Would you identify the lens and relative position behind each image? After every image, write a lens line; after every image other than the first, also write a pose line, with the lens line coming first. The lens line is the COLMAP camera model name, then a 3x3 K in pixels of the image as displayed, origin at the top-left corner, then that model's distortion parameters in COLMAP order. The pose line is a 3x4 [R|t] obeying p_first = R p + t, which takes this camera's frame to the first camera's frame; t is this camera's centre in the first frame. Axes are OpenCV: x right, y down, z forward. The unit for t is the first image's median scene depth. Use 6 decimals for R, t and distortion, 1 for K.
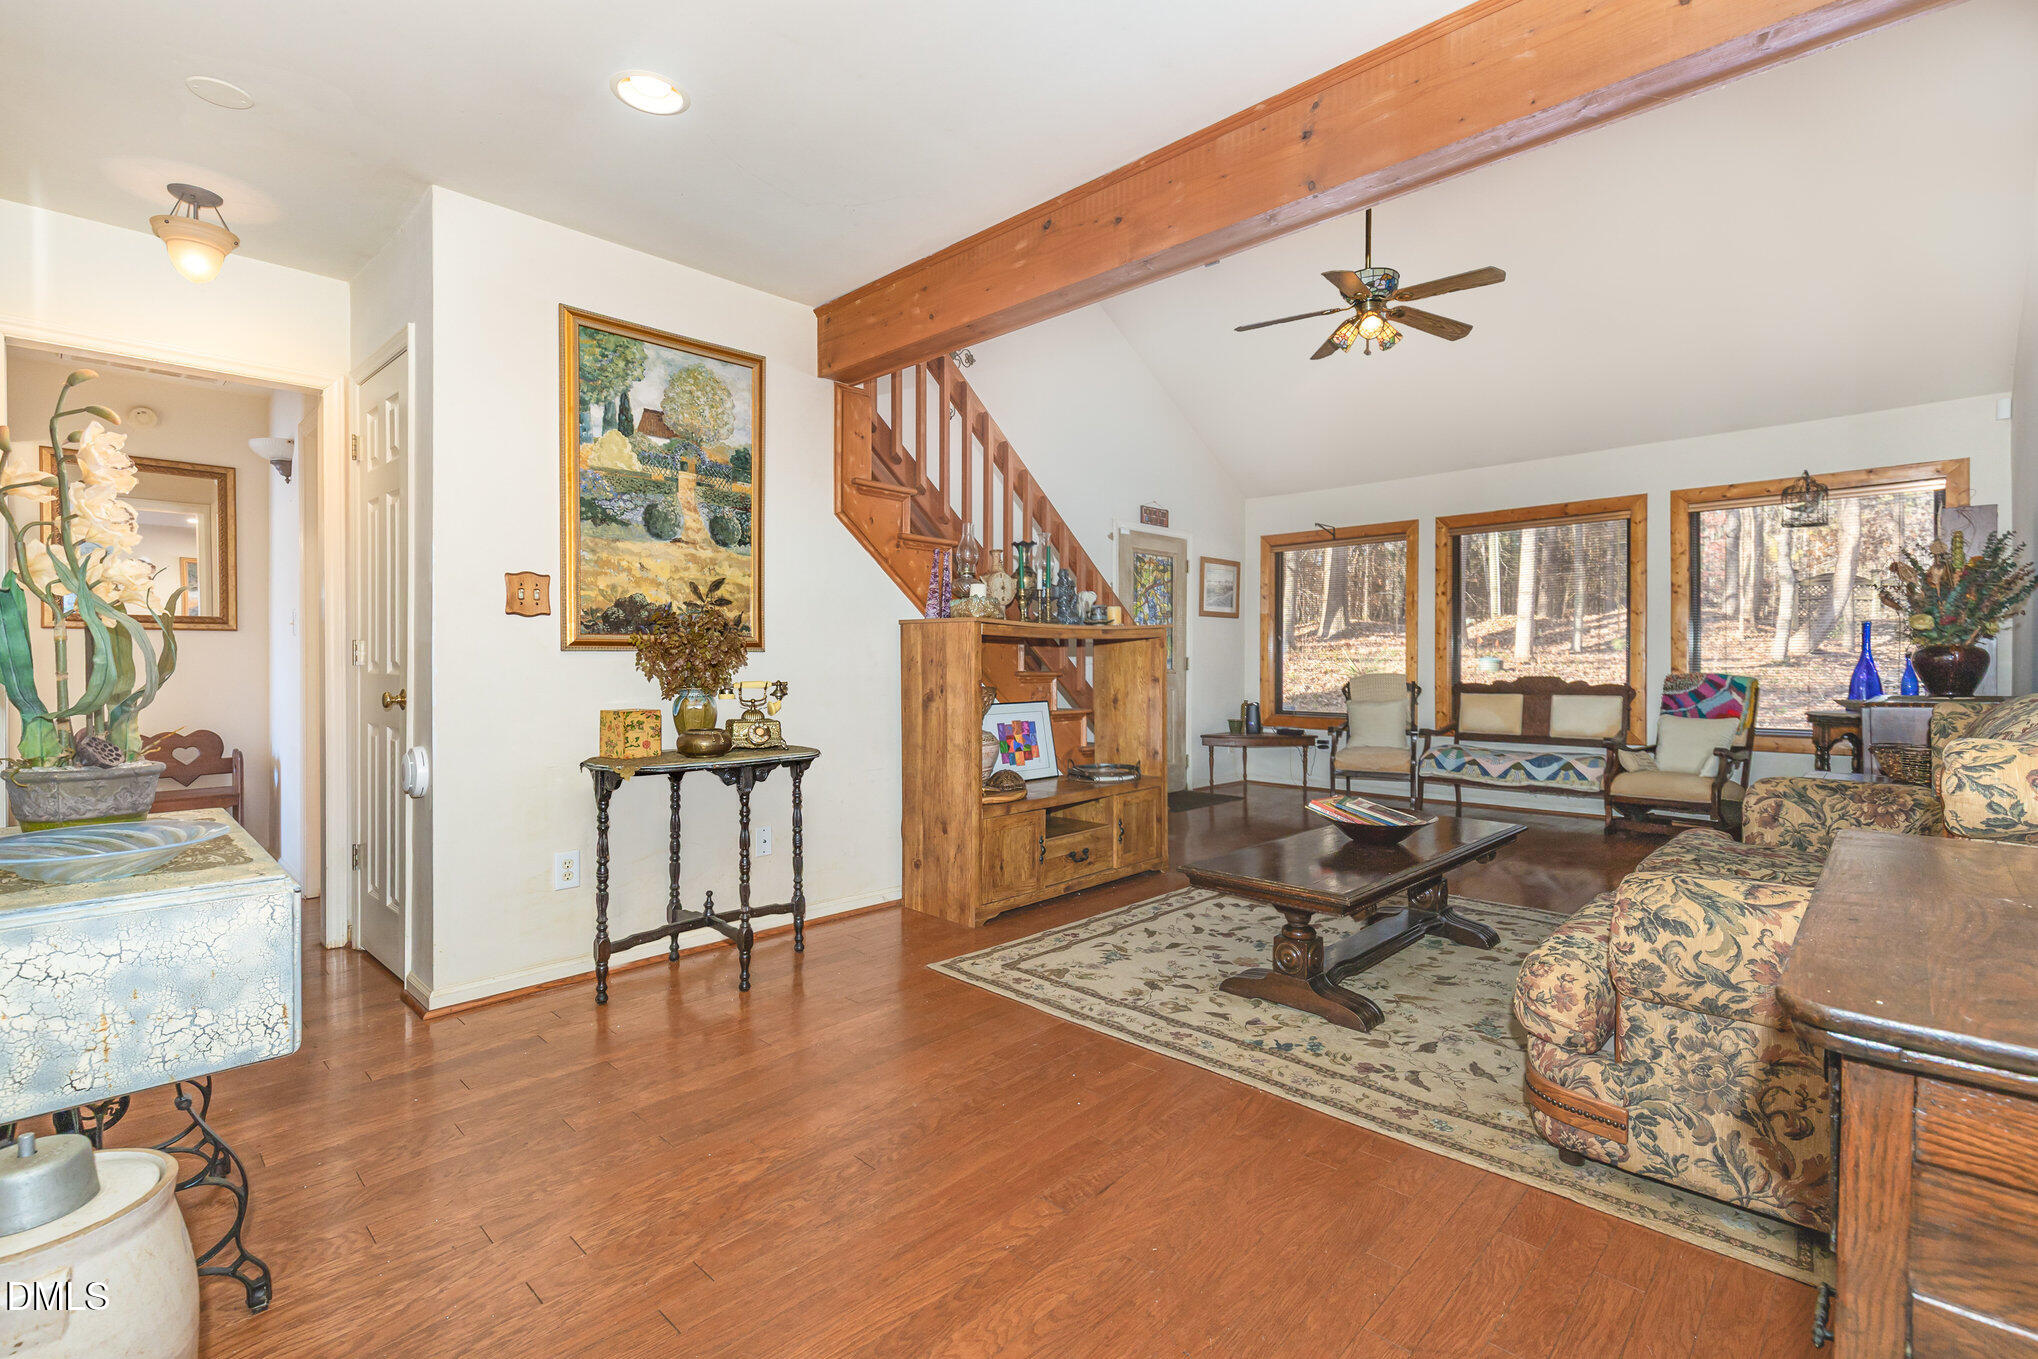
lens RADIAL K [[925.2, 0, 1018.4], [0, 925.2, 668.0], [0, 0, 1]] dist [0.015389, -0.001766]
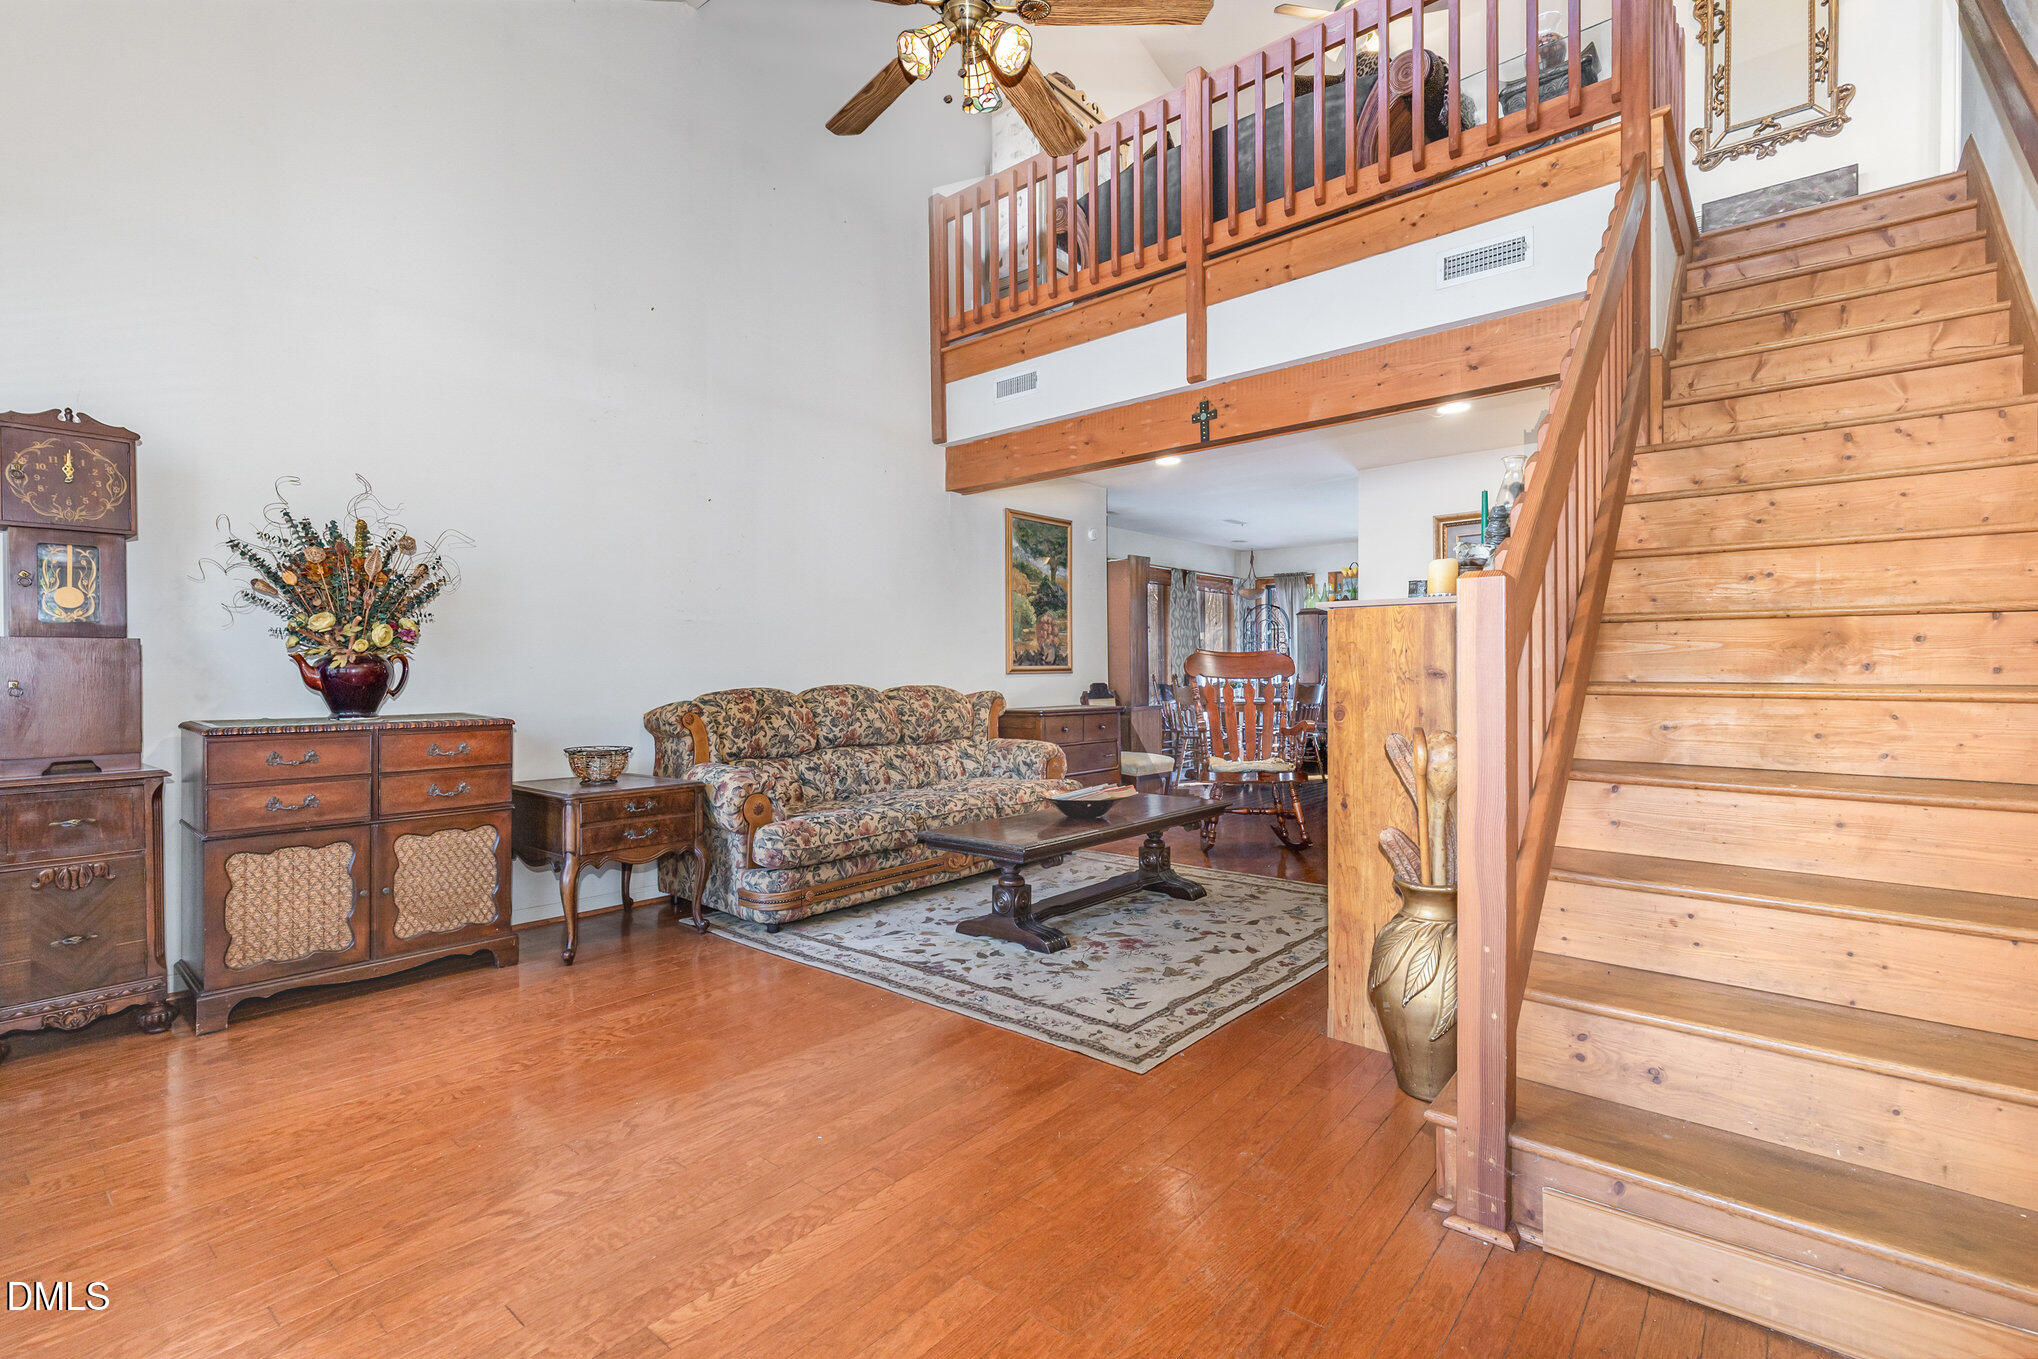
lens RADIAL K [[925.2, 0, 1020.2], [0, 925.2, 670.7], [0, 0, 1]] dist [0.015389, -0.001766]
pose [[-0.997798, 0.008897, -0.065729, 0.496237], [0.008273, 0.999918, 0.009754, -0.016457], [0.065811, 0.009188, -0.997790, 2.002253]]
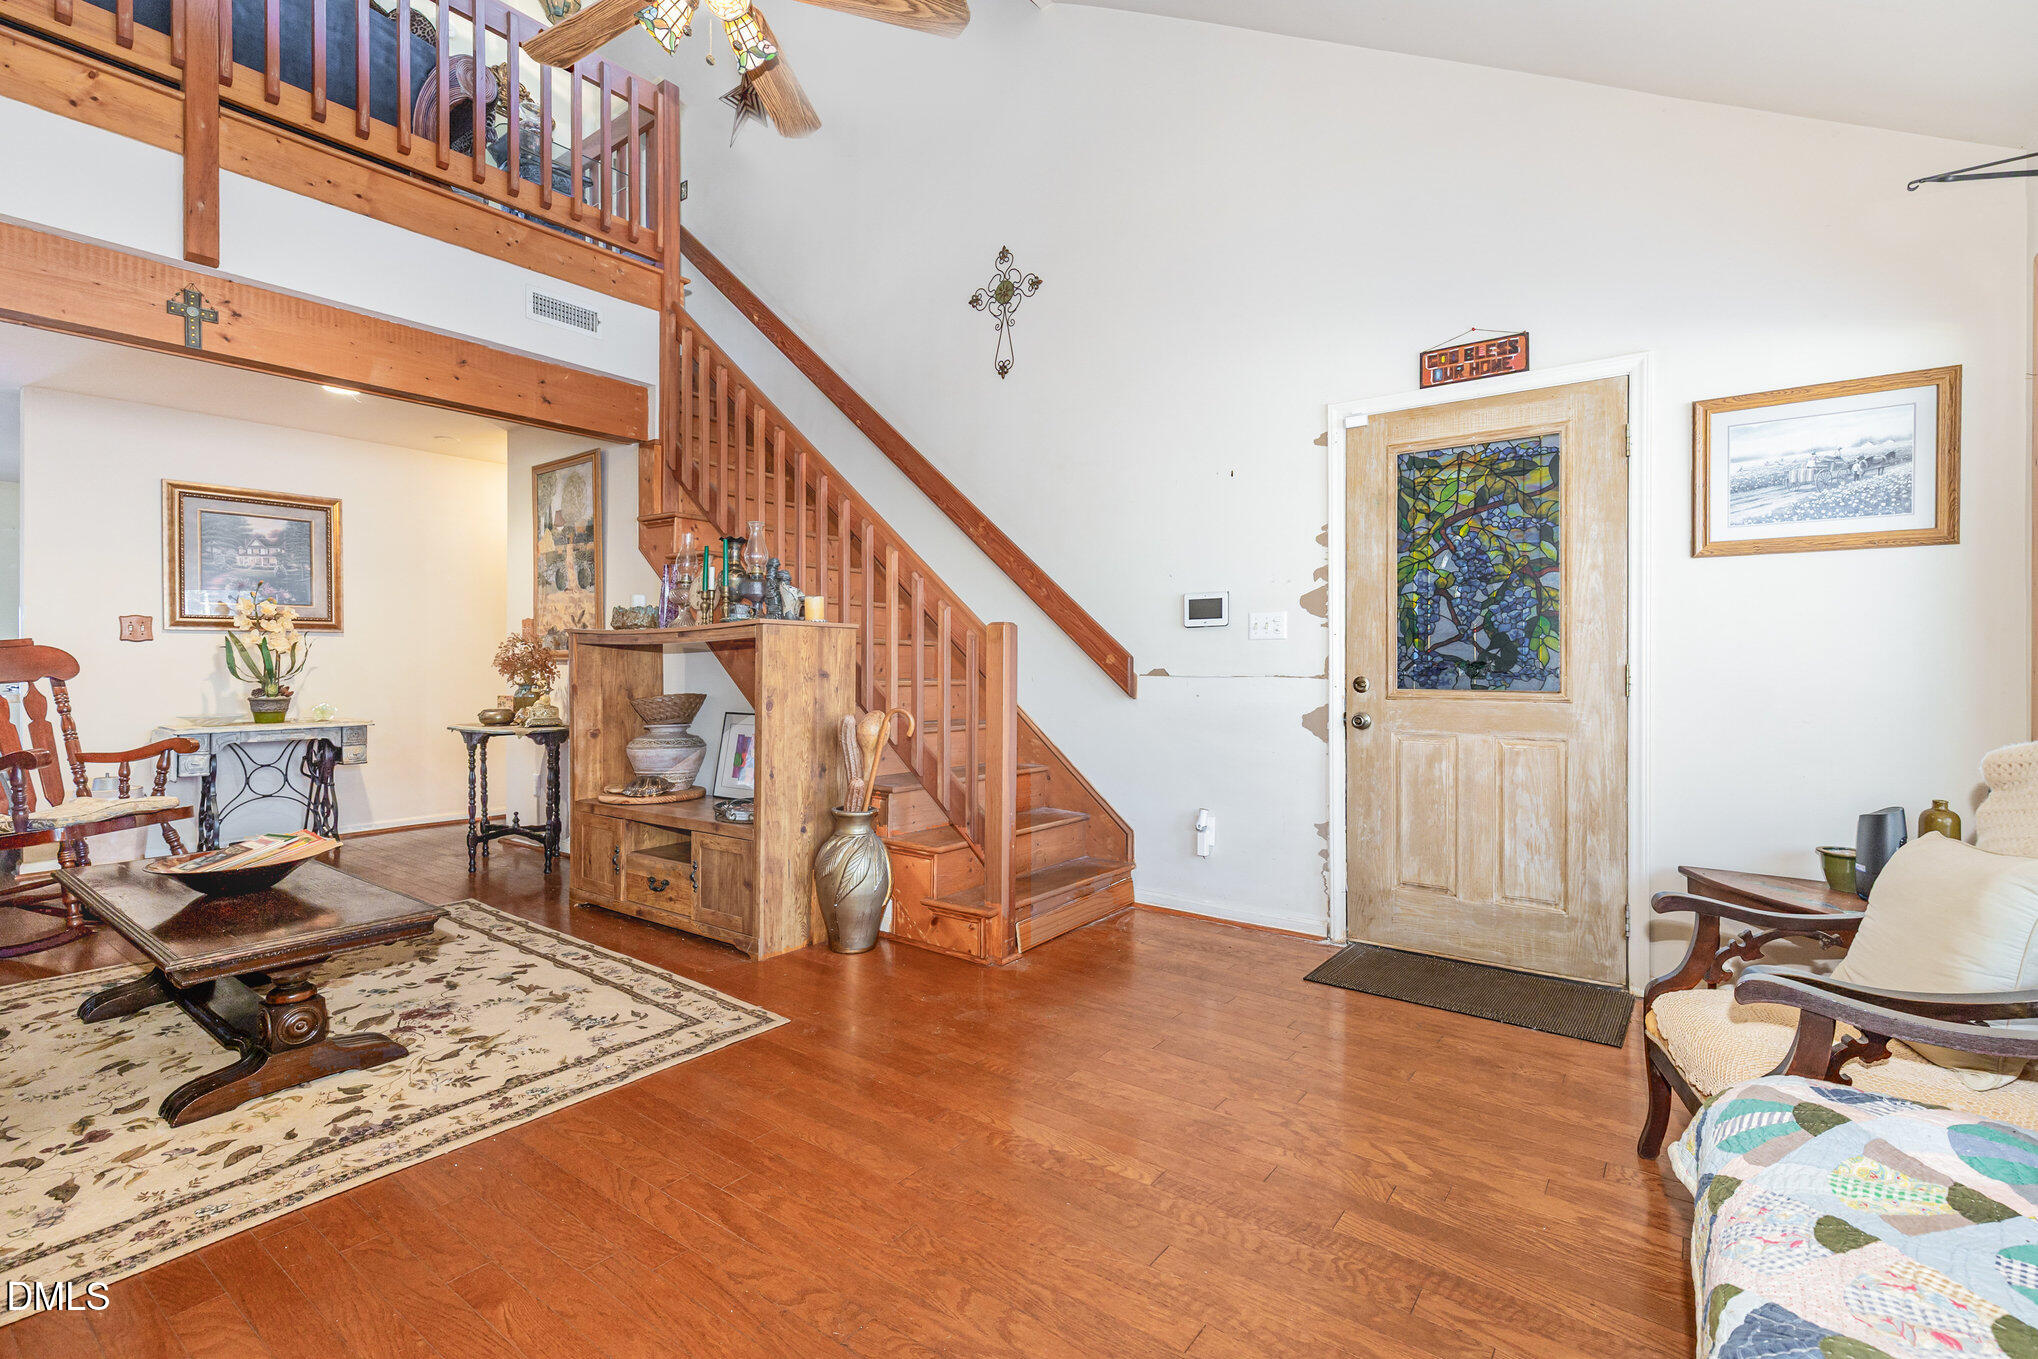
lens RADIAL K [[925.2, 0, 1013.5], [0, 925.2, 665.9], [0, 0, 1]] dist [0.015389, -0.001766]
pose [[0.116145, 0.003132, -0.993227, 1.160701], [-0.010864, 0.999939, 0.001883, -0.018213], [0.993173, 0.010572, 0.116172, 1.430538]]
